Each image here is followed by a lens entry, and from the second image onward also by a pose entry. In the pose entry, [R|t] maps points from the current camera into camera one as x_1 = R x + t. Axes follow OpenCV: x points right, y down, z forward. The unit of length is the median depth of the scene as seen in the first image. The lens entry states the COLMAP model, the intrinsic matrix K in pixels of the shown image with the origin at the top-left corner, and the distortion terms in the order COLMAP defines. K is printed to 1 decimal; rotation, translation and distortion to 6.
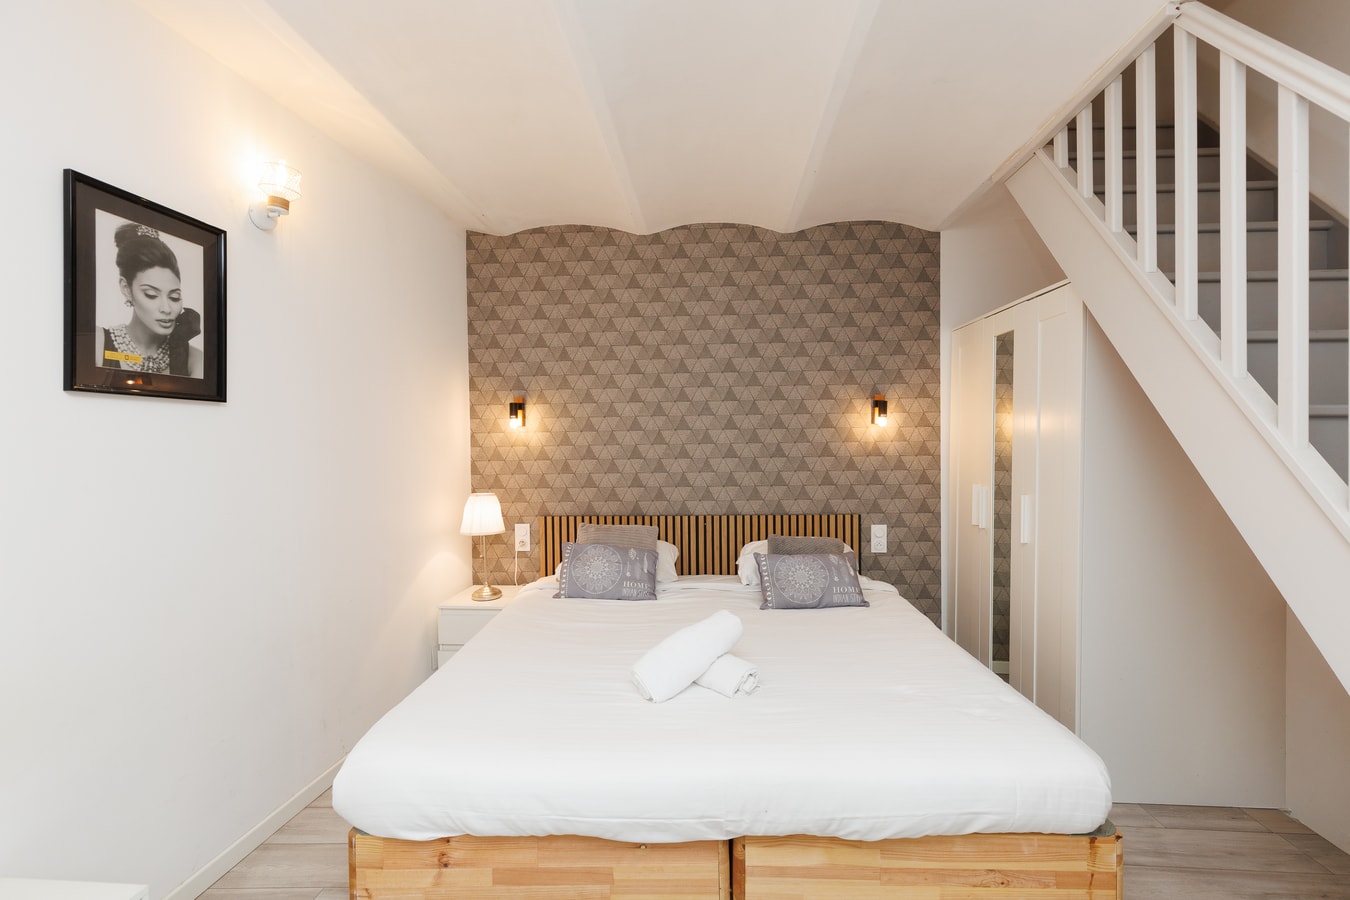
lens RADIAL K [[628.4, 0, 676.6], [0, 628.4, 442.3], [0, 0, 1]] dist [0.006030, -0.000167]
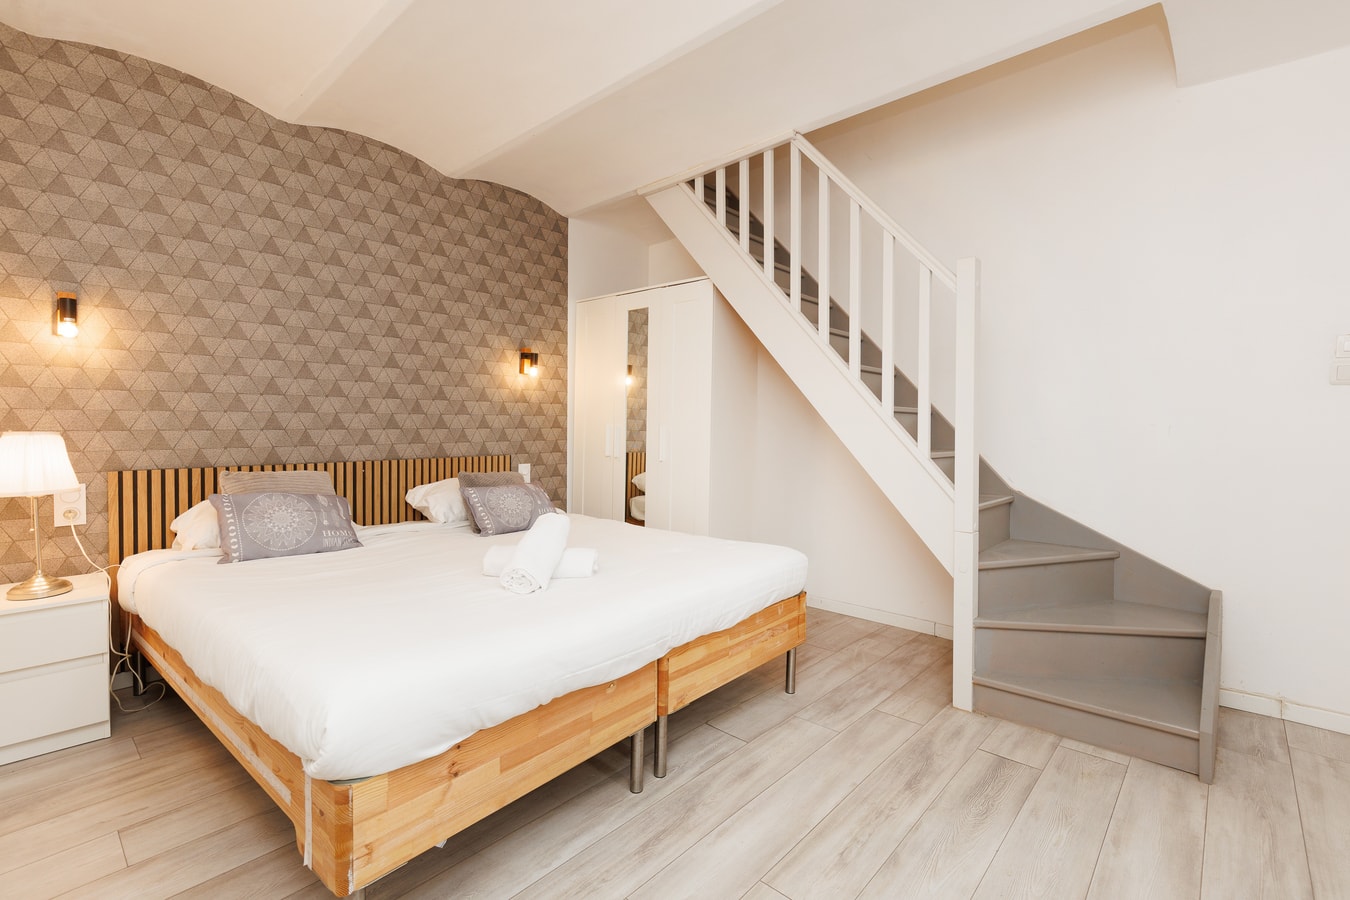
lens RADIAL K [[628.4, 0, 702.8], [0, 628.4, 432.7], [0, 0, 1]] dist [0.006030, -0.000167]
pose [[0.601058, 0.002113, 0.799203, -0.384087], [-0.002934, 0.999996, -0.000437, 0.074866], [-0.799200, -0.002082, 0.601061, 0.070482]]
